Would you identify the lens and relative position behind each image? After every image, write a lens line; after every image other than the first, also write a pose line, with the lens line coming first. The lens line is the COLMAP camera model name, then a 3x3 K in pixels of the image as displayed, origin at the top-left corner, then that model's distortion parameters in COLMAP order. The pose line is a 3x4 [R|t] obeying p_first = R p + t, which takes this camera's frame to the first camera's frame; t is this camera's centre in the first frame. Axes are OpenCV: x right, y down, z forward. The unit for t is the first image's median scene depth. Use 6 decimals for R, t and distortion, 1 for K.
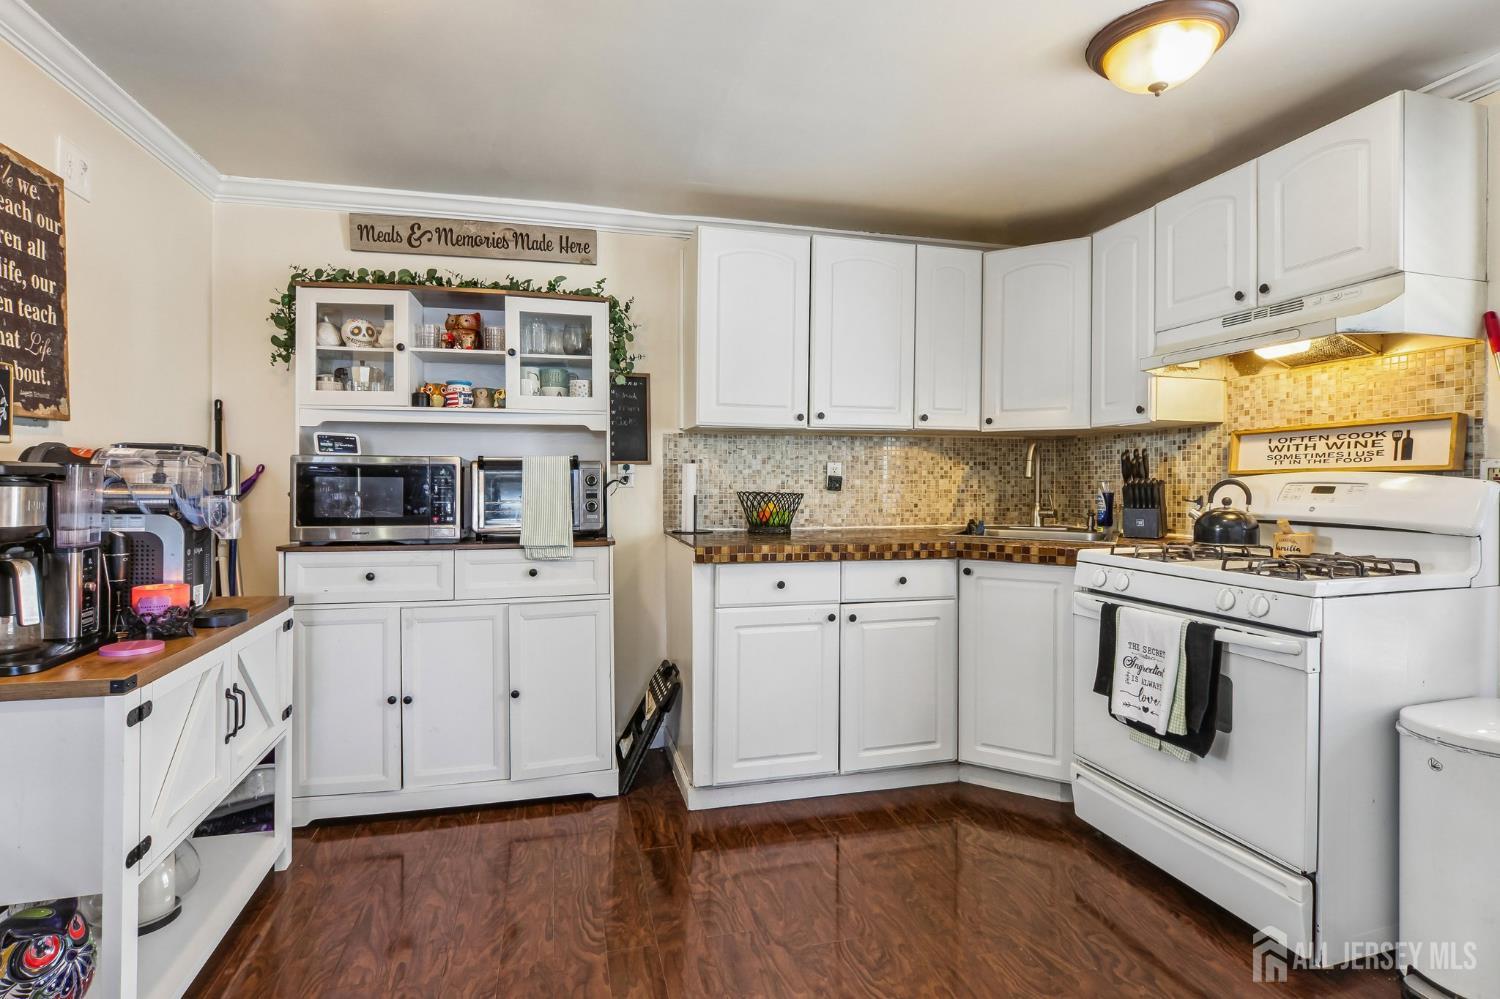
lens RADIAL K [[703.3, 0, 721.6], [0, 703.3, 481.9], [0, 0, 1]] dist [-0.020349, -0.002956]
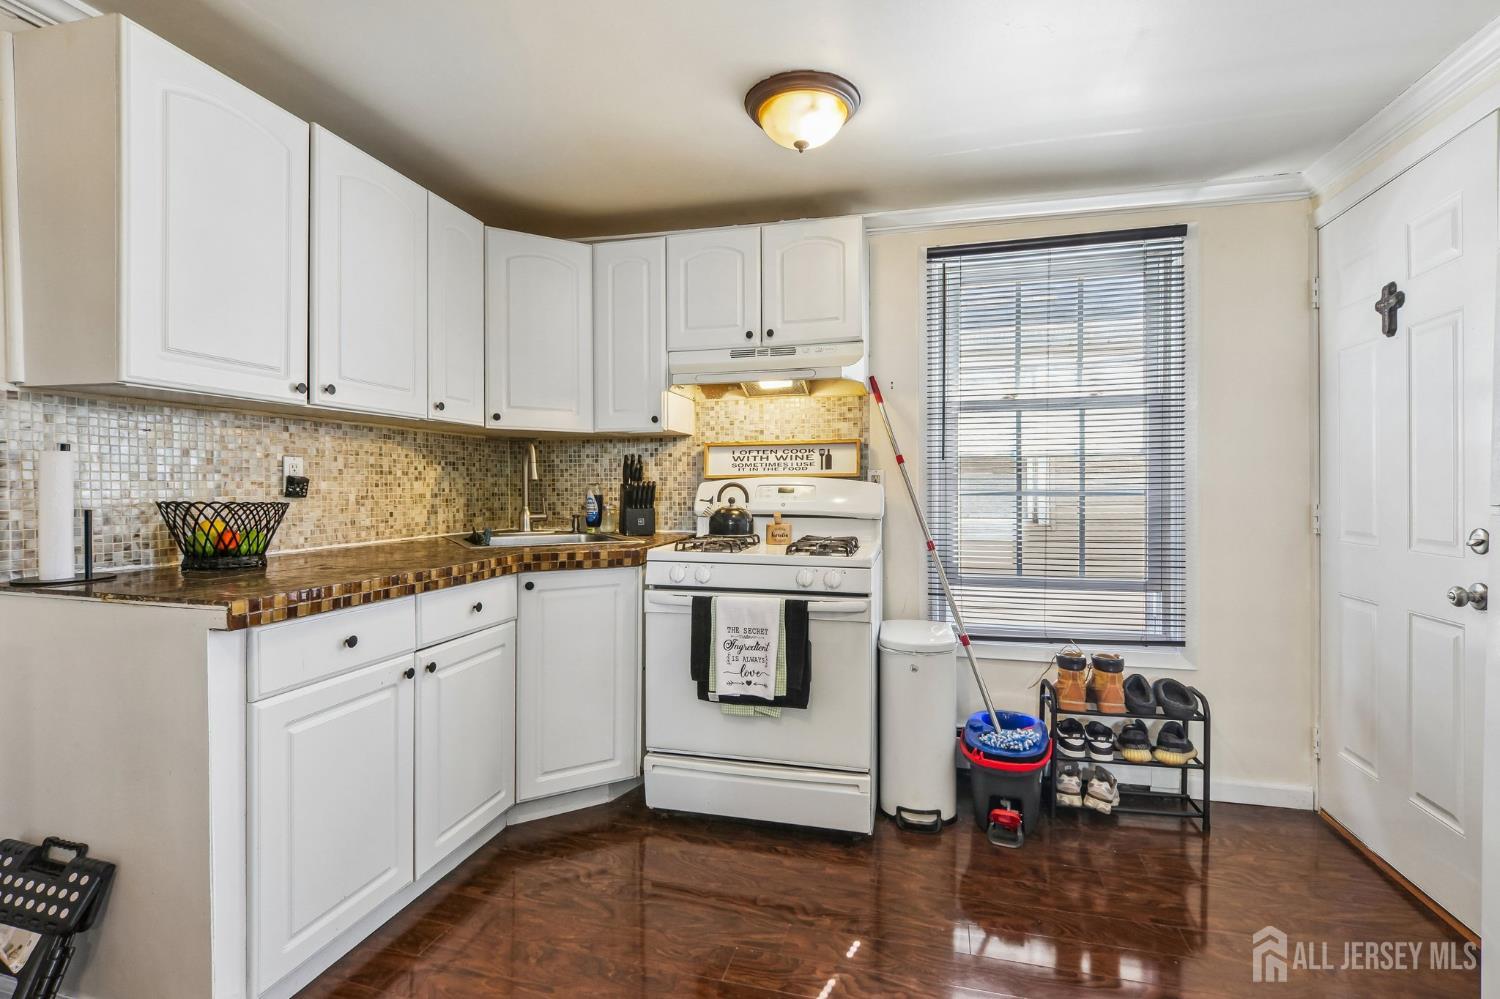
lens RADIAL K [[703.3, 0, 734.5], [0, 703.3, 489.3], [0, 0, 1]] dist [-0.020349, -0.002956]
pose [[0.465558, -0.007662, 0.884984, -0.323352], [0.000738, 0.999966, 0.008269, -0.001551], [-0.885017, -0.003196, 0.465548, 0.368588]]
